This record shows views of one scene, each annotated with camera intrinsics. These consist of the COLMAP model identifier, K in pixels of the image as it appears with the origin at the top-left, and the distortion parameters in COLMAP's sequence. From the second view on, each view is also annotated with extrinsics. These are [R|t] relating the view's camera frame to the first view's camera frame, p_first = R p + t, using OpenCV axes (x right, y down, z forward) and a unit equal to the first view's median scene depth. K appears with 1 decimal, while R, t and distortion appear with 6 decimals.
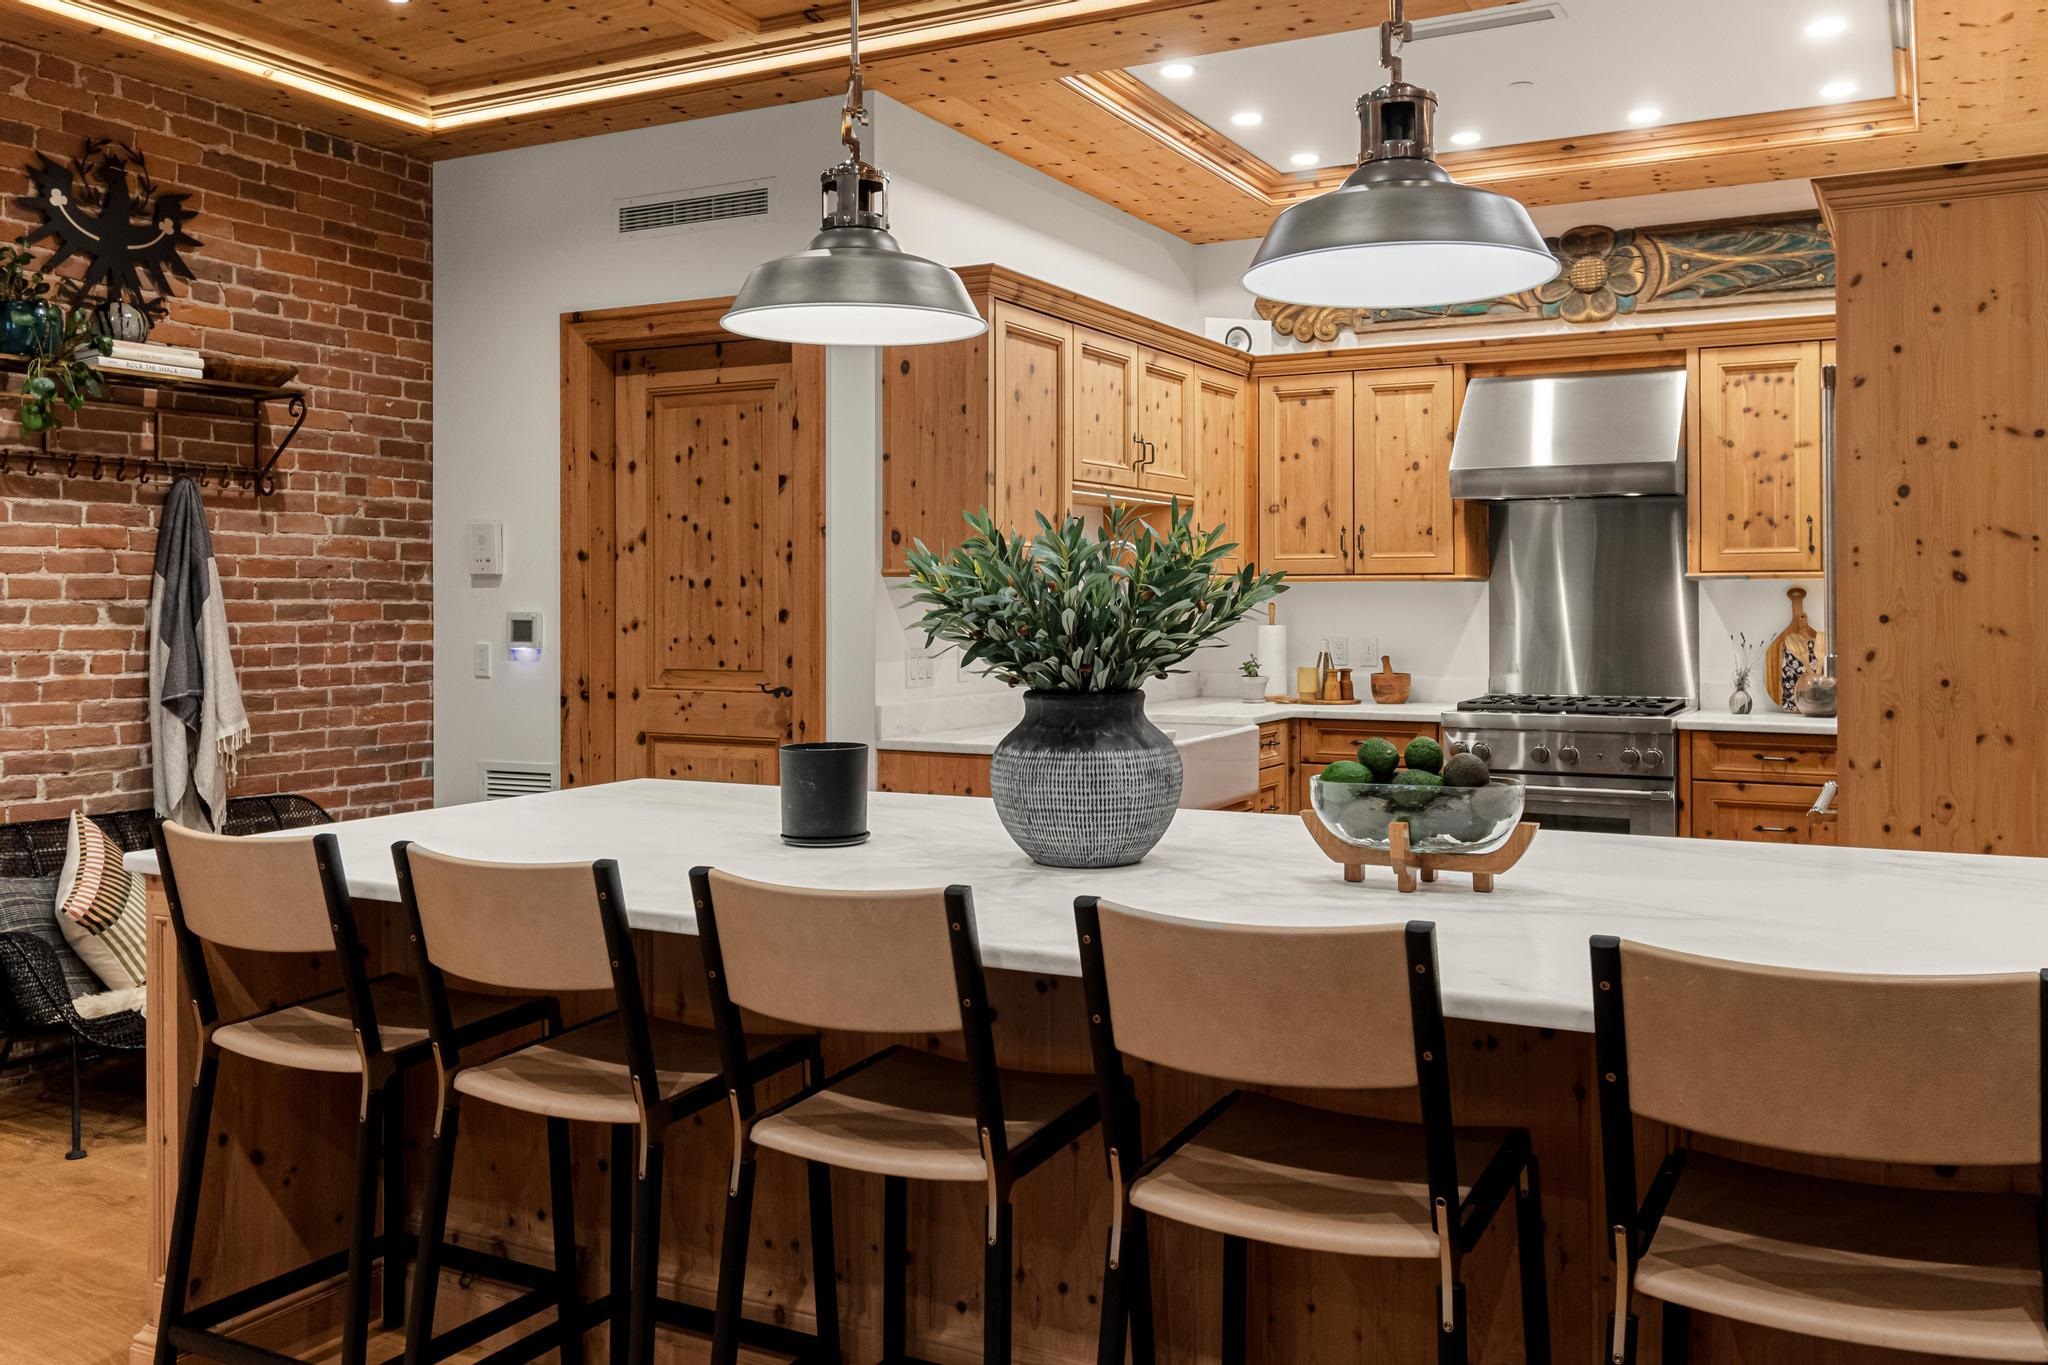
lens RADIAL K [[1721.7, 0, 1052.9], [0, 1721.7, 607.2], [0, 0, 1]] dist [0.003130, -0.006021]
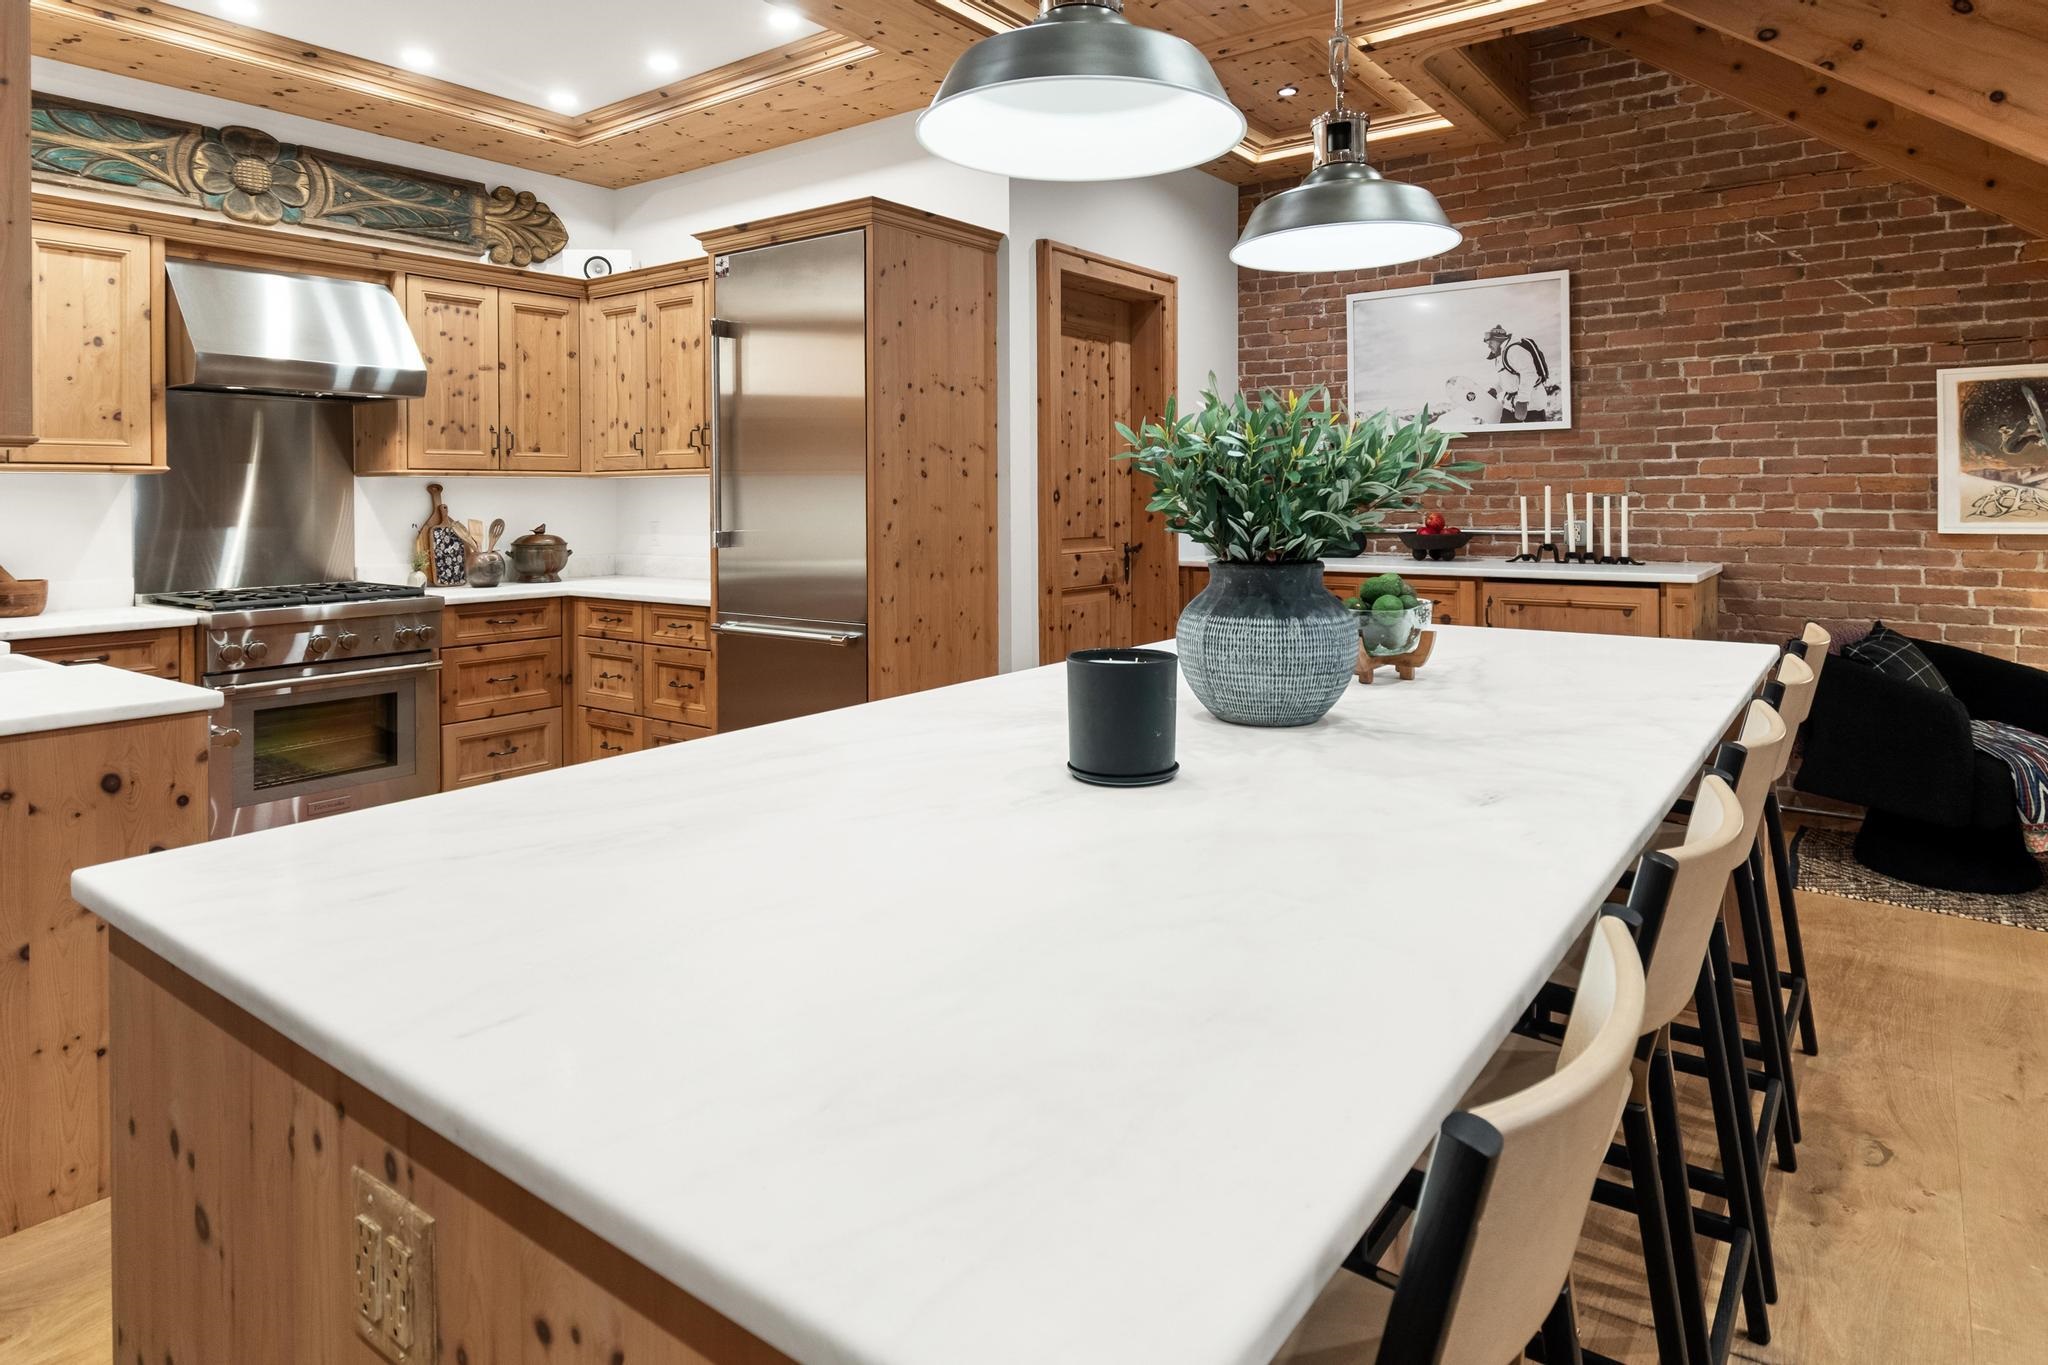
lens RADIAL K [[1149.2, 0, 1038.9], [0, 1149.2, 509.7], [0, 0, 1]] dist [0.003412, -0.004964]
pose [[0.155143, -0.012226, 0.987816, -0.307331], [0.011038, 0.999882, 0.010642, 0.002972], [-0.987830, 0.009253, 0.155259, 0.454385]]
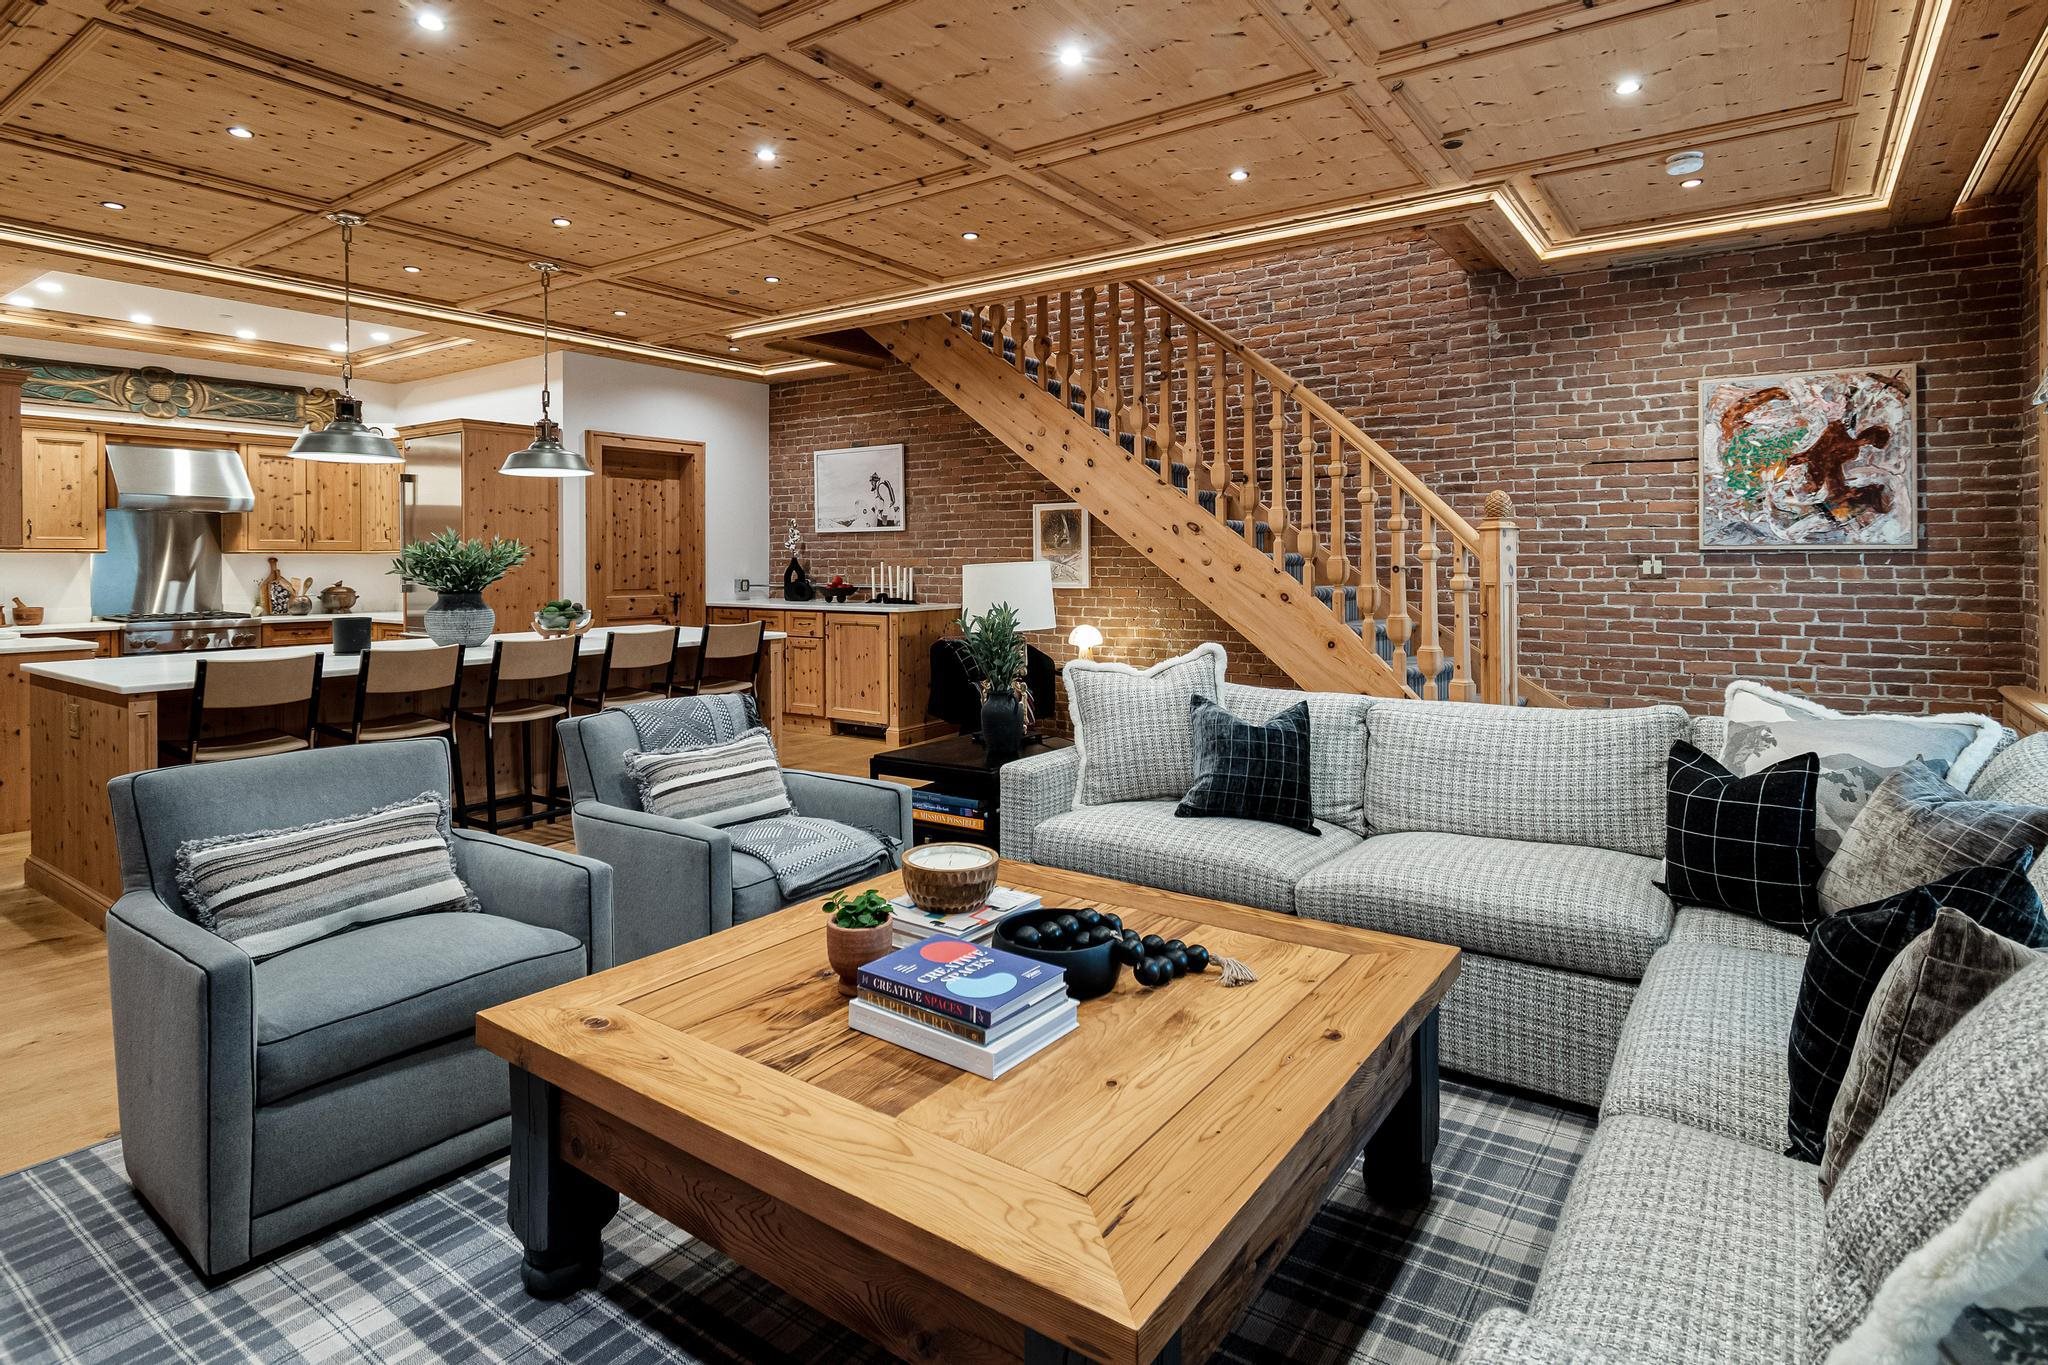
lens RADIAL K [[1034.3, 0, 1031.4], [0, 1034.3, 572.9], [0, 0, 1]] dist [0.001000, -0.003251]
pose [[0.127011, -0.011177, 0.991838, -0.737308], [0.006168, 0.999926, 0.010479, 0.000131], [-0.991882, 0.004787, 0.127071, -0.107812]]
